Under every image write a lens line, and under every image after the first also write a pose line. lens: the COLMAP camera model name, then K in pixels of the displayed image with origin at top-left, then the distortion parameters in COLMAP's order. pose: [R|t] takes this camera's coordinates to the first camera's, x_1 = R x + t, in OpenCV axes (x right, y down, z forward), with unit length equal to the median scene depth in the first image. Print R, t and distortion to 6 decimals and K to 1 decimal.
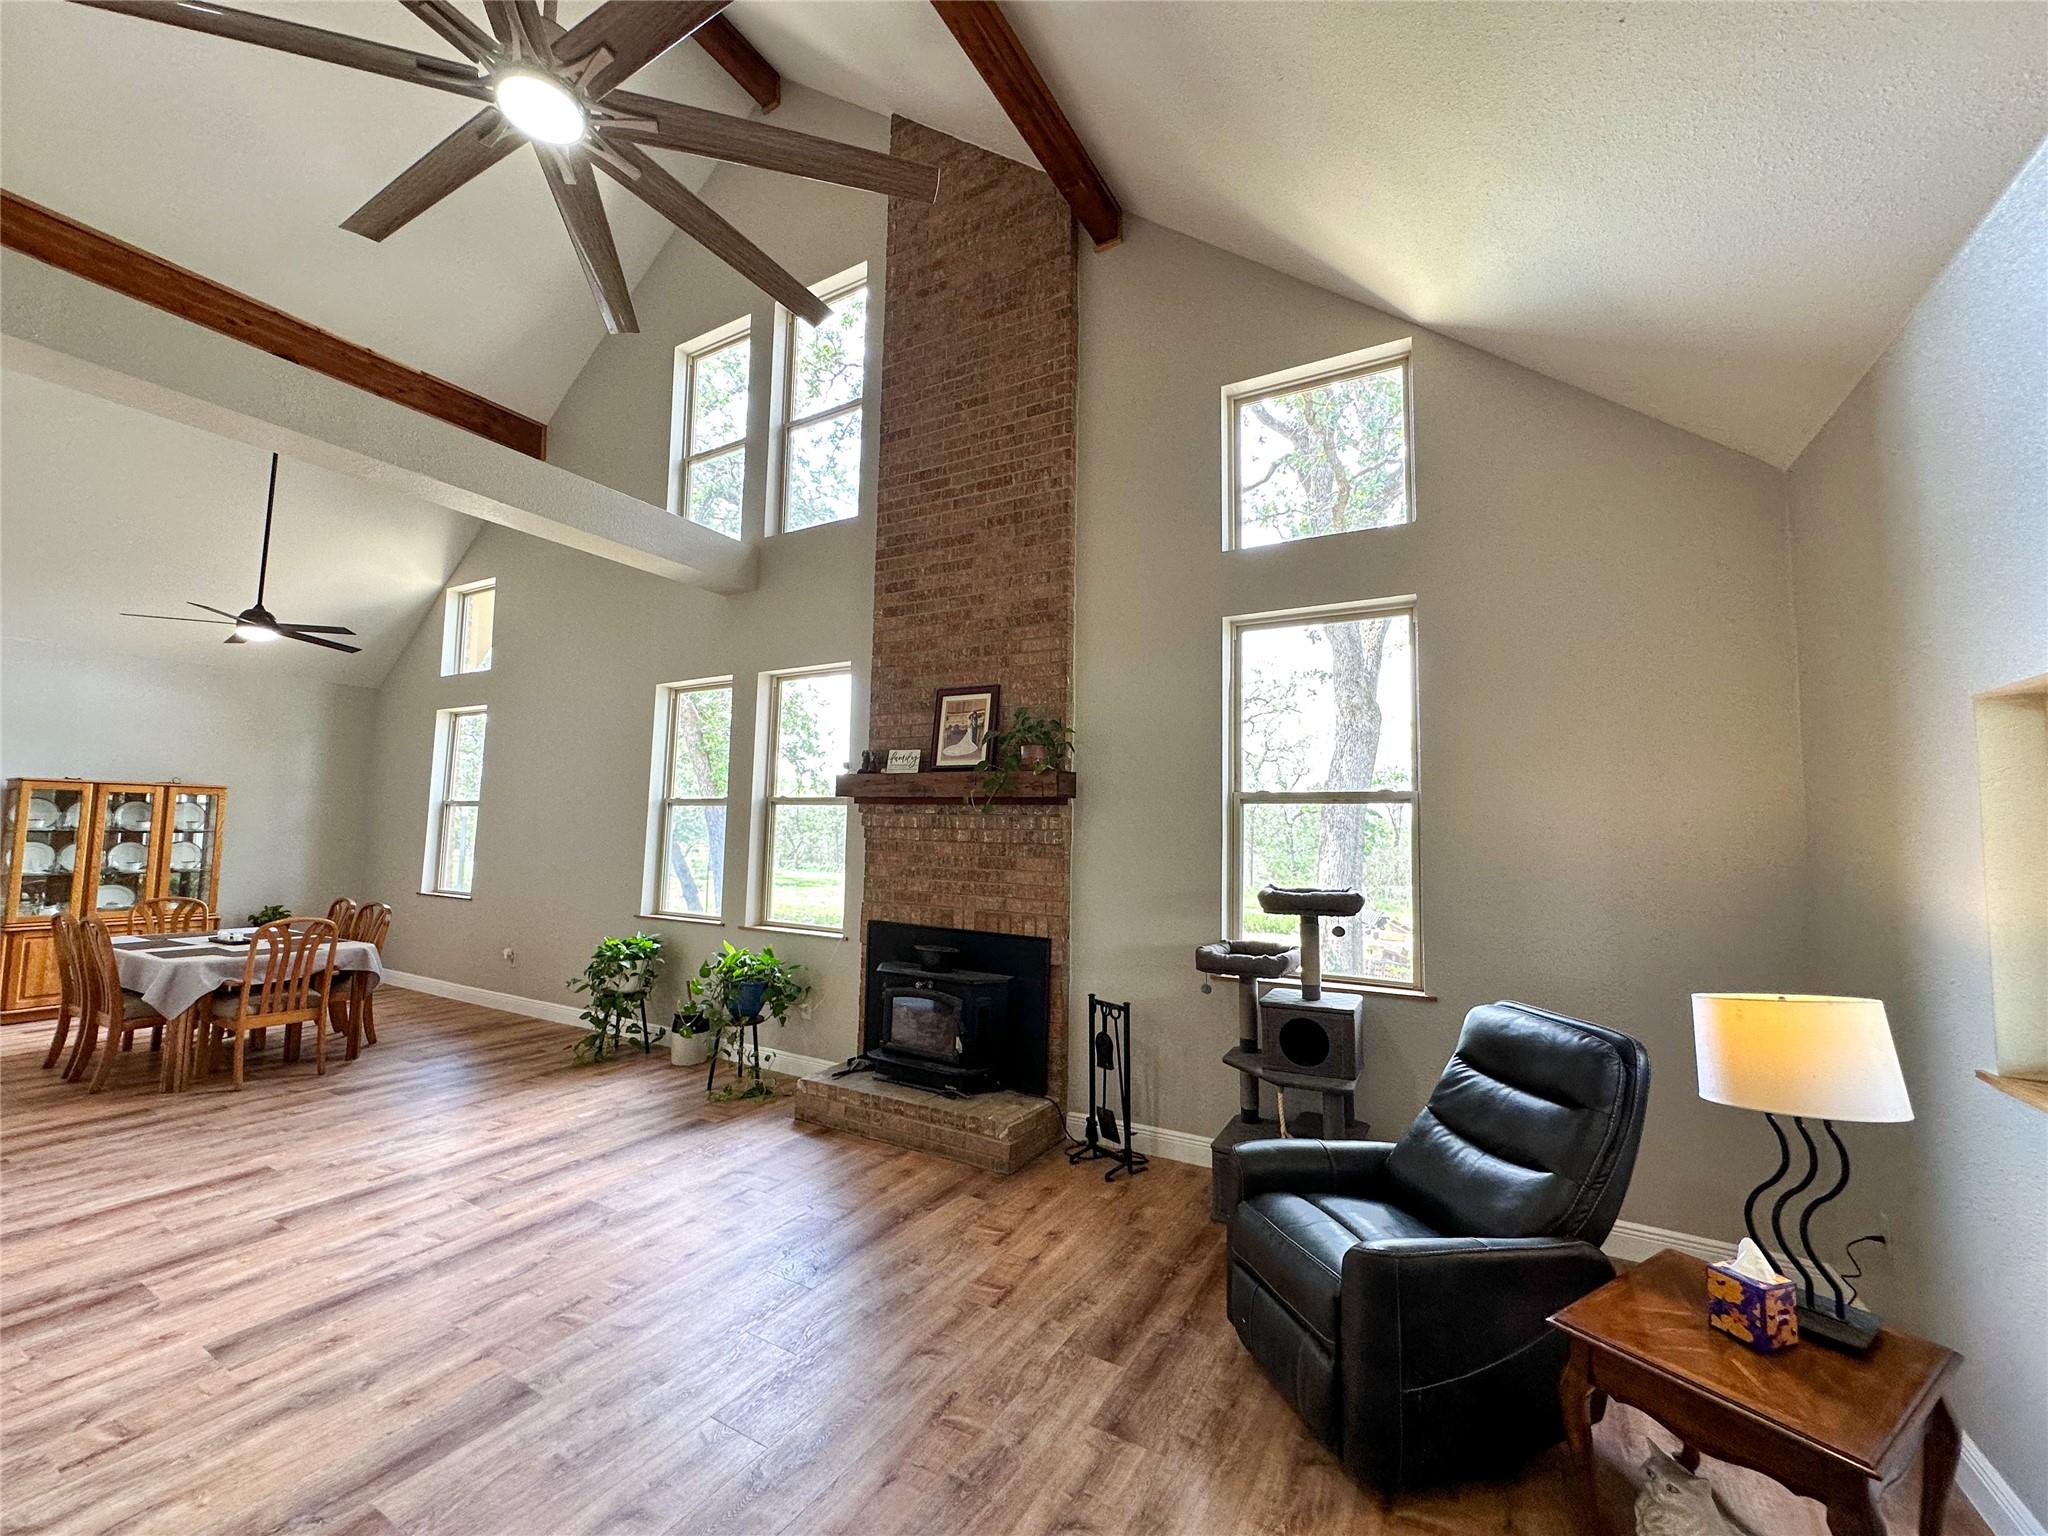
lens RADIAL K [[819.3, 0, 1024.0], [0, 819.3, 768.0], [0, 0, 1]] dist [-0.006418, 0.001347]
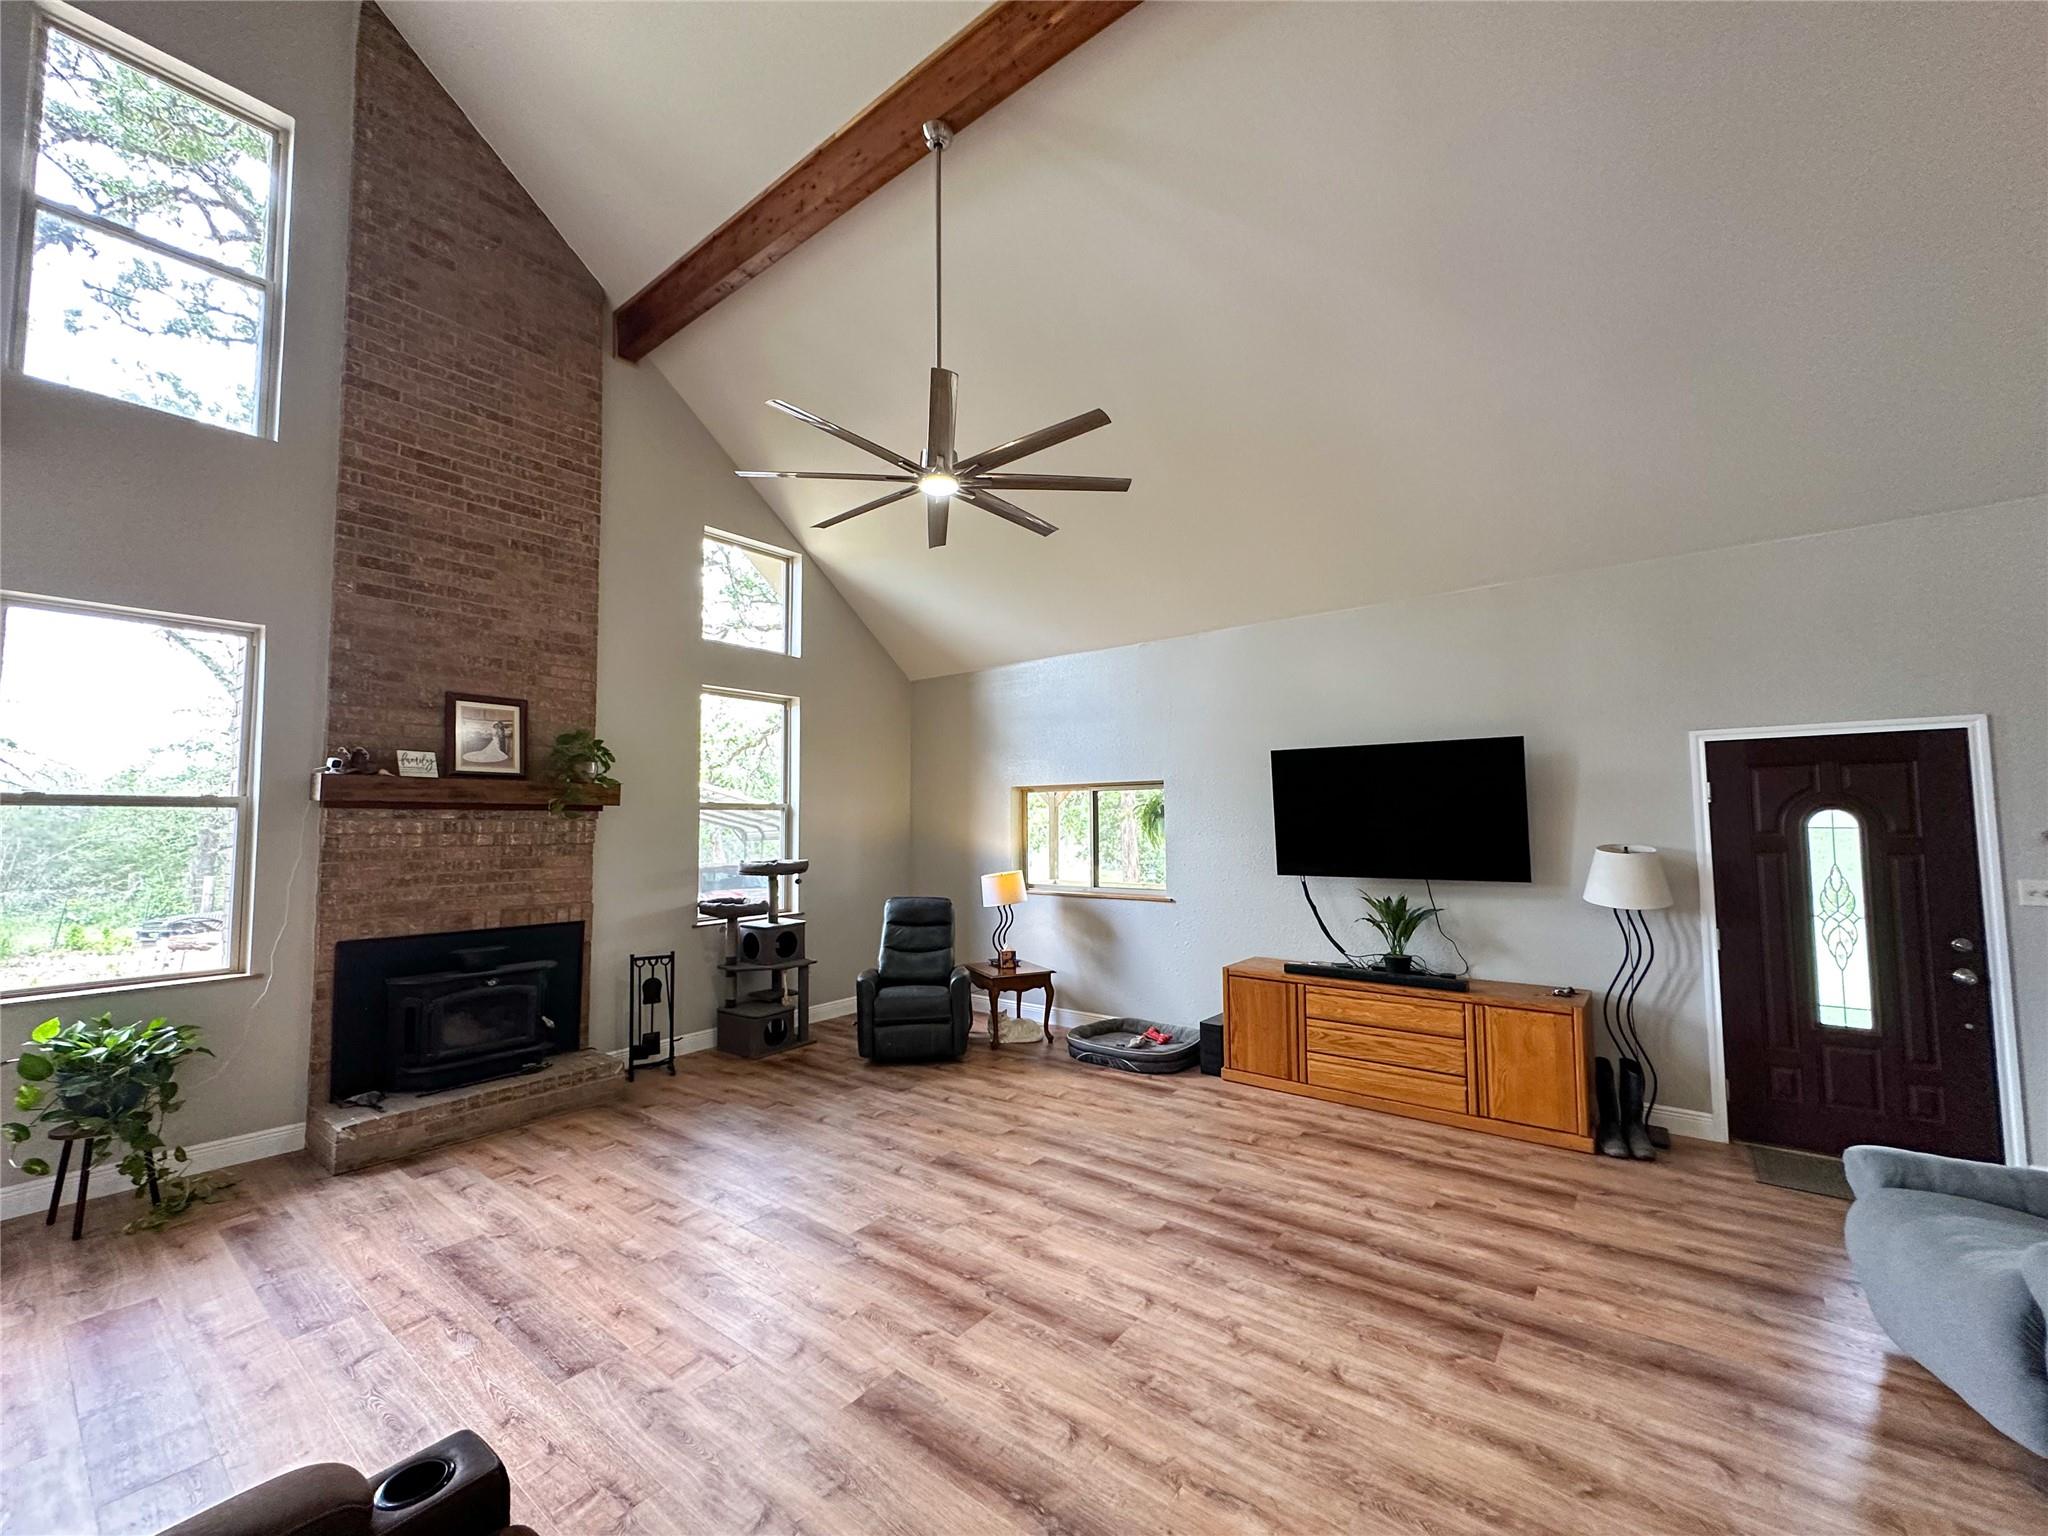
lens RADIAL K [[819.3, 0, 1024.0], [0, 819.3, 768.0], [0, 0, 1]] dist [-0.006418, 0.001347]
pose [[0.139086, 0.043551, 0.989322, -1.017697], [-0.070119, 0.996958, -0.034030, -0.021132], [-0.987795, -0.064638, 0.141716, 0.182650]]
